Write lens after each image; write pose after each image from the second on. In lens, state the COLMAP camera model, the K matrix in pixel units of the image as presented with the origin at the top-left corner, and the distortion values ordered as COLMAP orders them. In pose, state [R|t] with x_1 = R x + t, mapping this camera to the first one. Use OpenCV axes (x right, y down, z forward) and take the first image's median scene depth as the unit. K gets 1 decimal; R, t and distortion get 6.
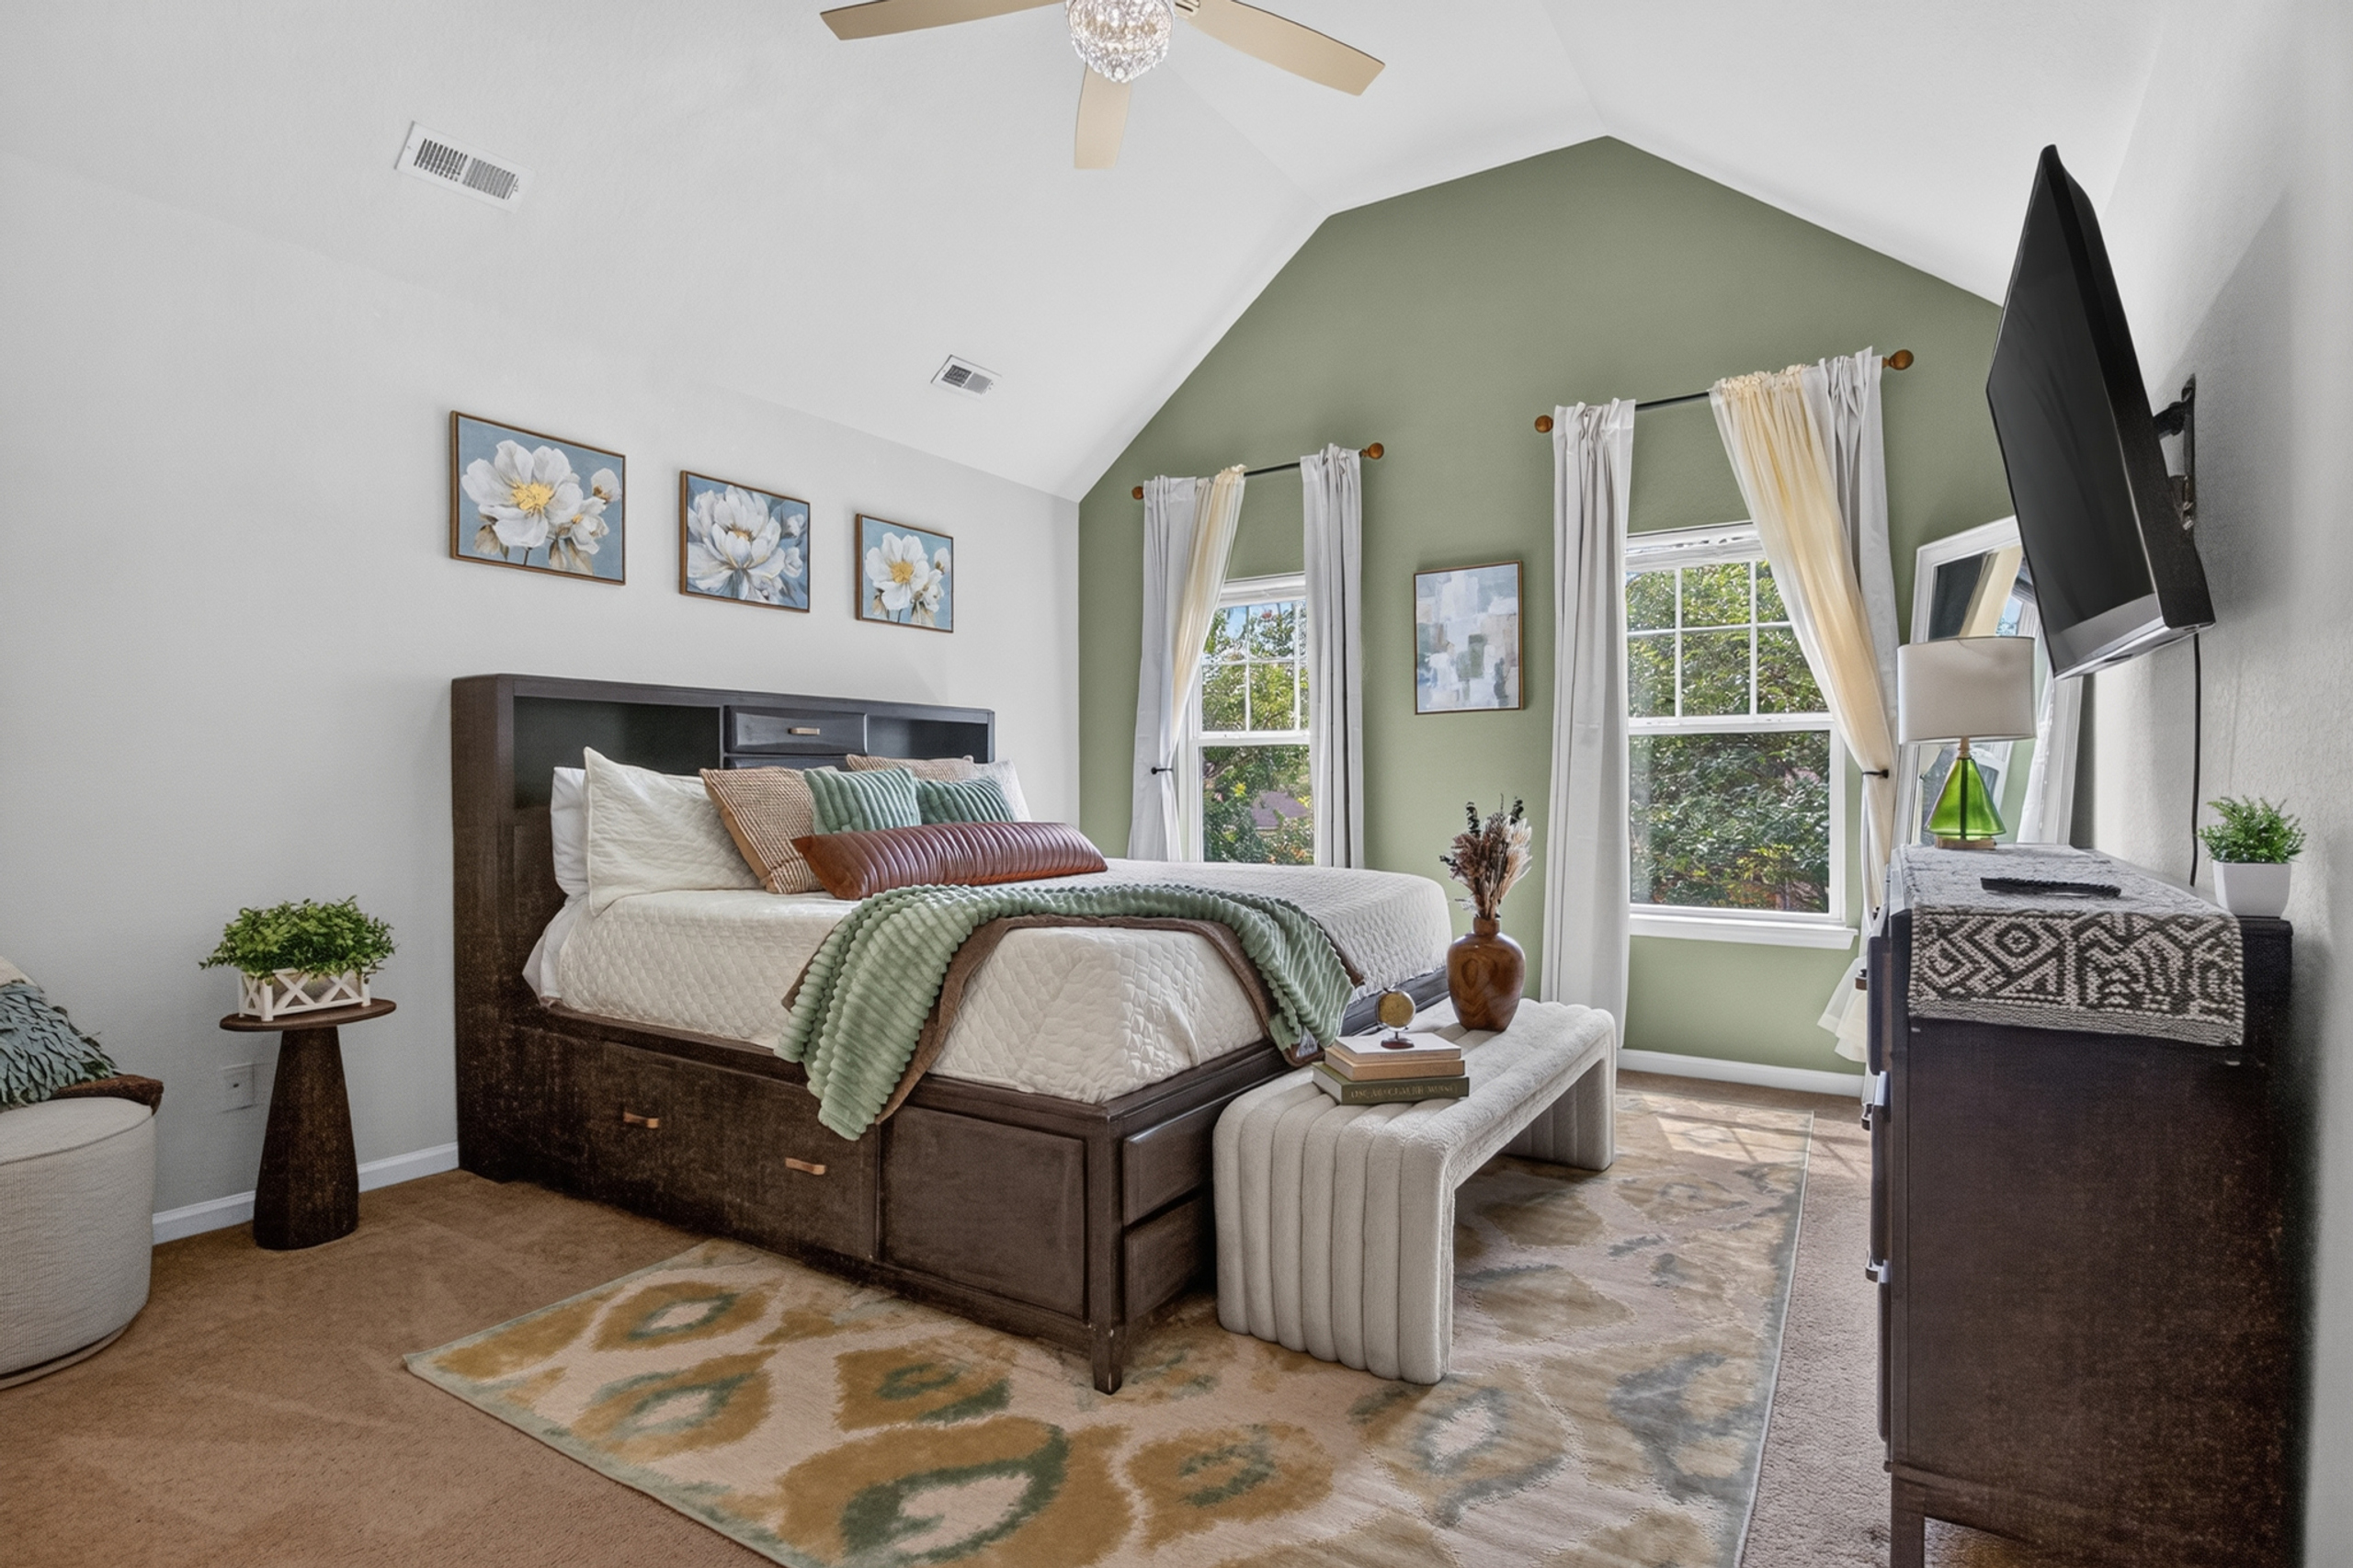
lens RADIAL K [[1177.1, 0, 1177.0], [0, 1177.1, 791.1], [0, 0, 1]] dist [-0.002109, -0.001059]
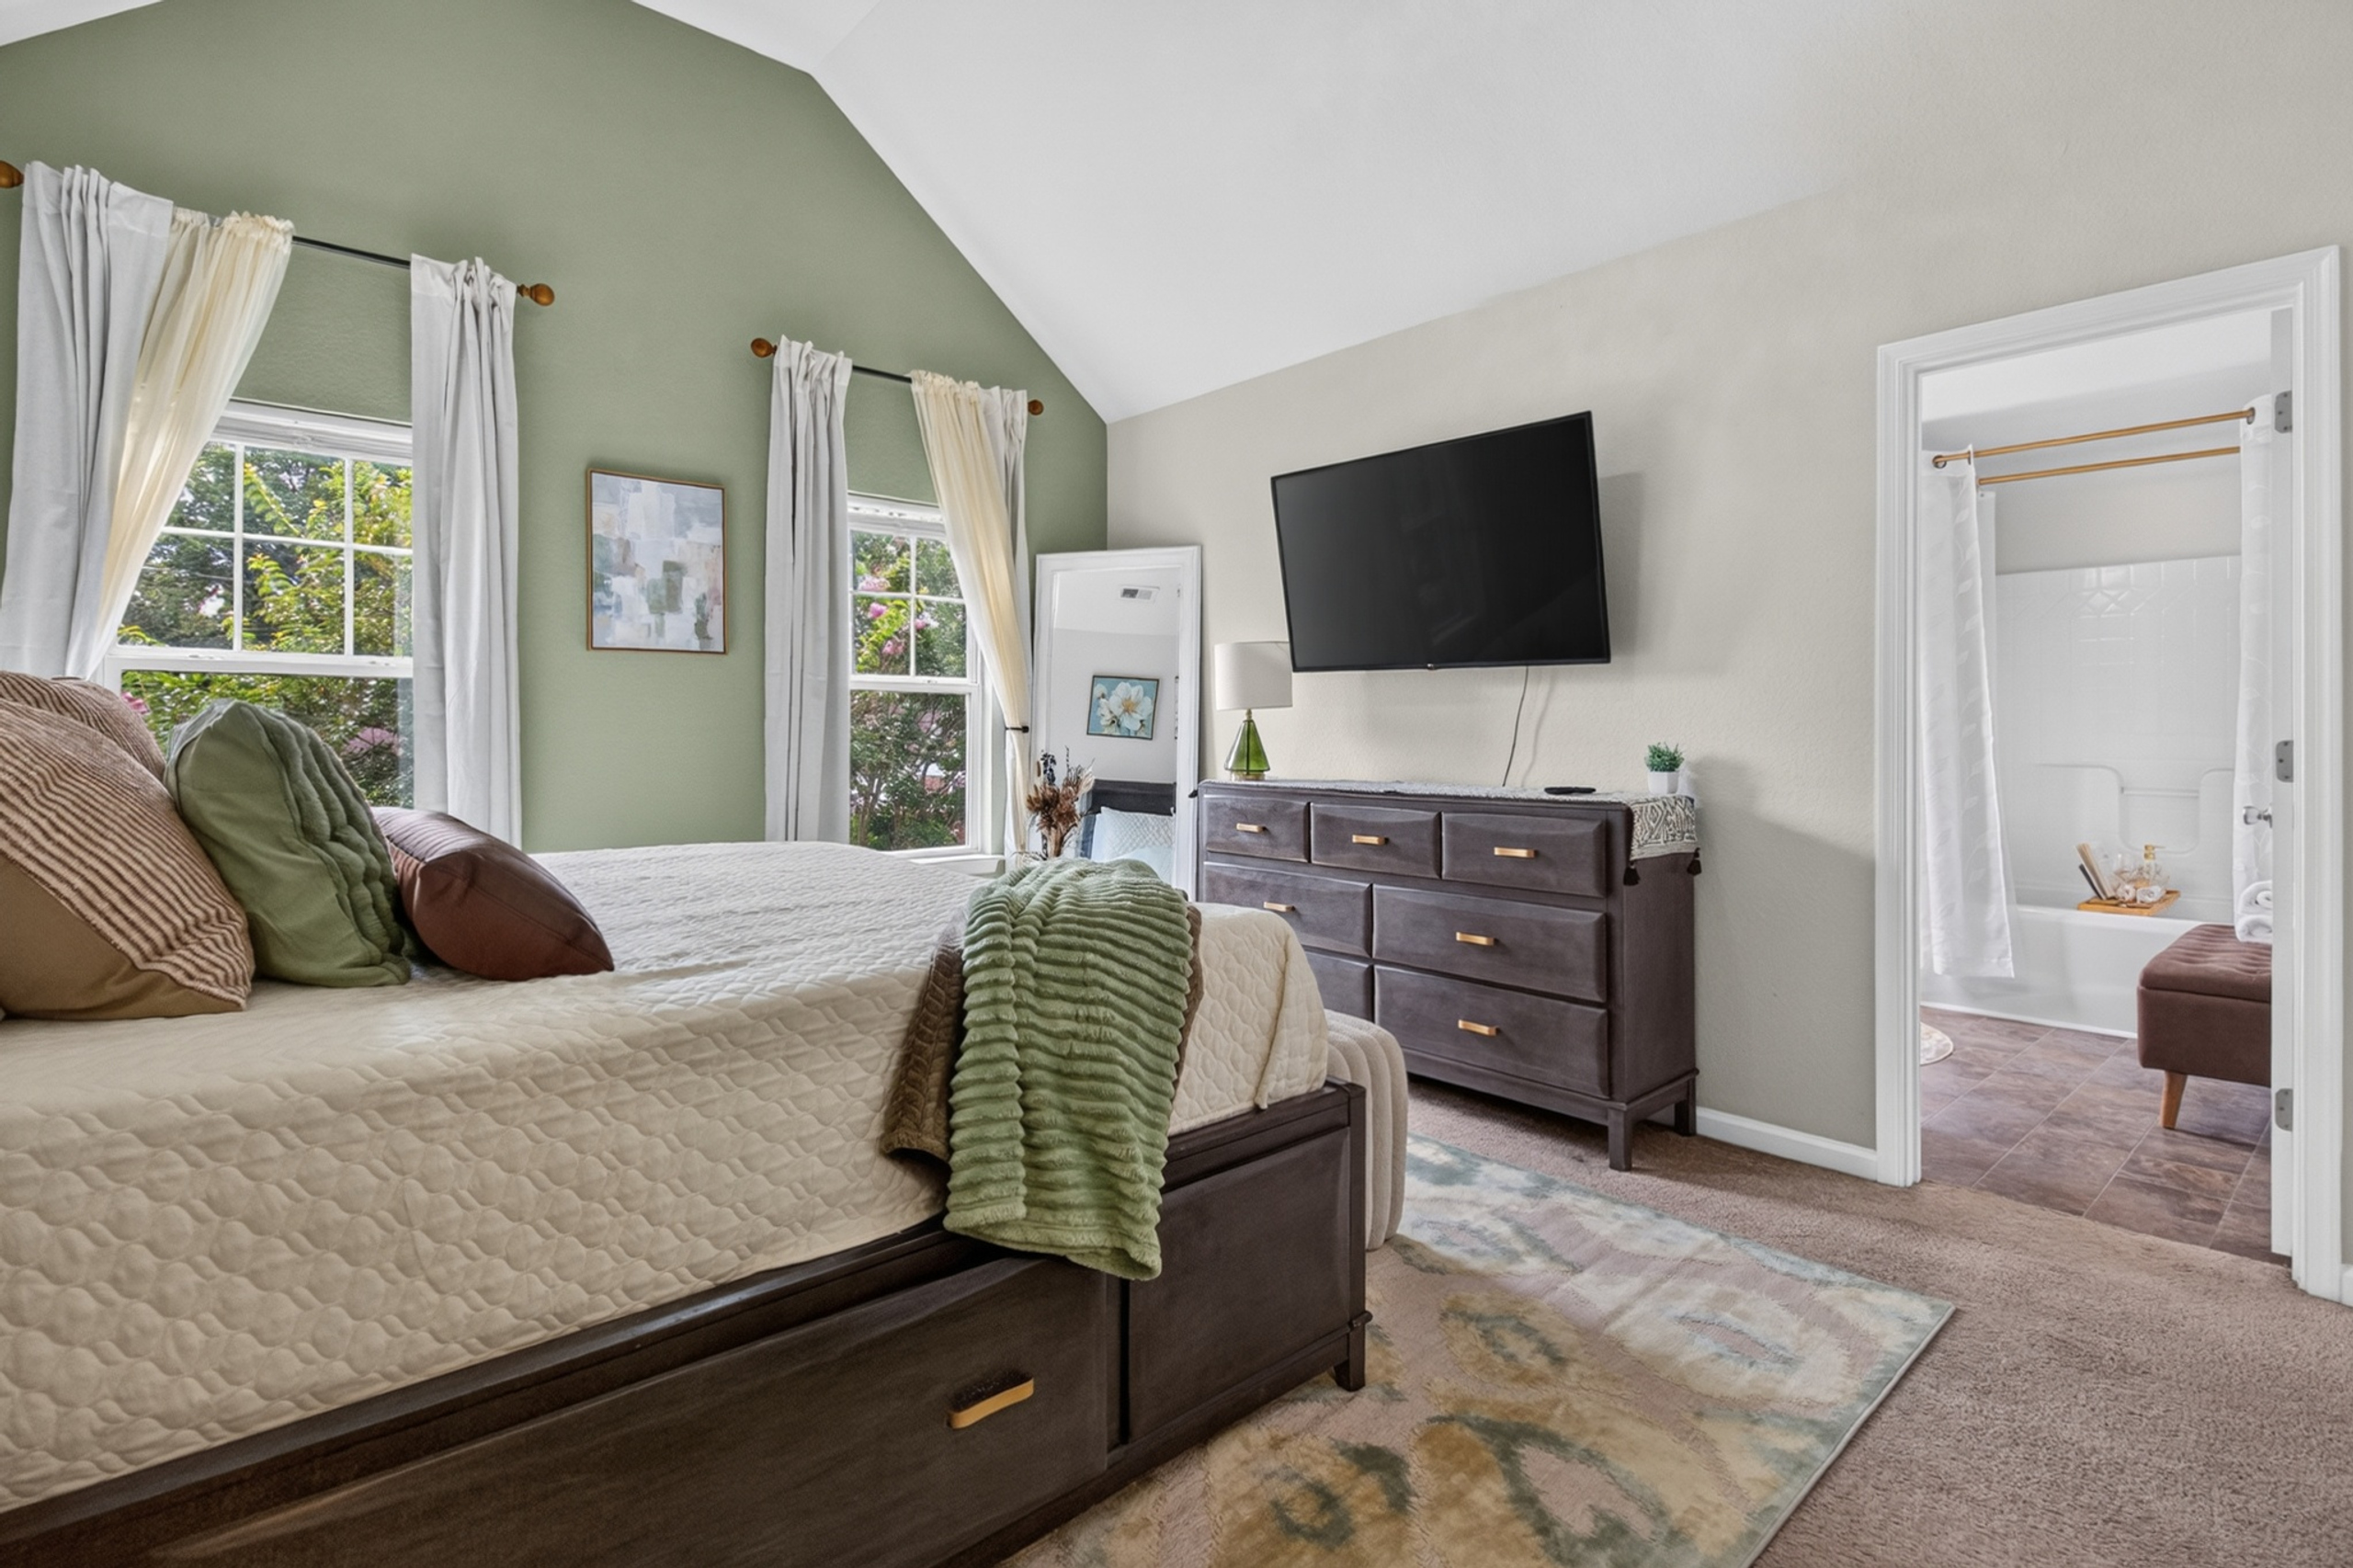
lens RADIAL K [[1177.1, 0, 1192.0], [0, 1177.1, 740.7], [0, 0, 1]] dist [-0.002109, -0.001059]
pose [[0.229140, -0.006188, 0.973374, -0.494547], [0.003238, 0.999979, 0.005595, -0.007140], [-0.973388, 0.001870, 0.229156, 0.446520]]
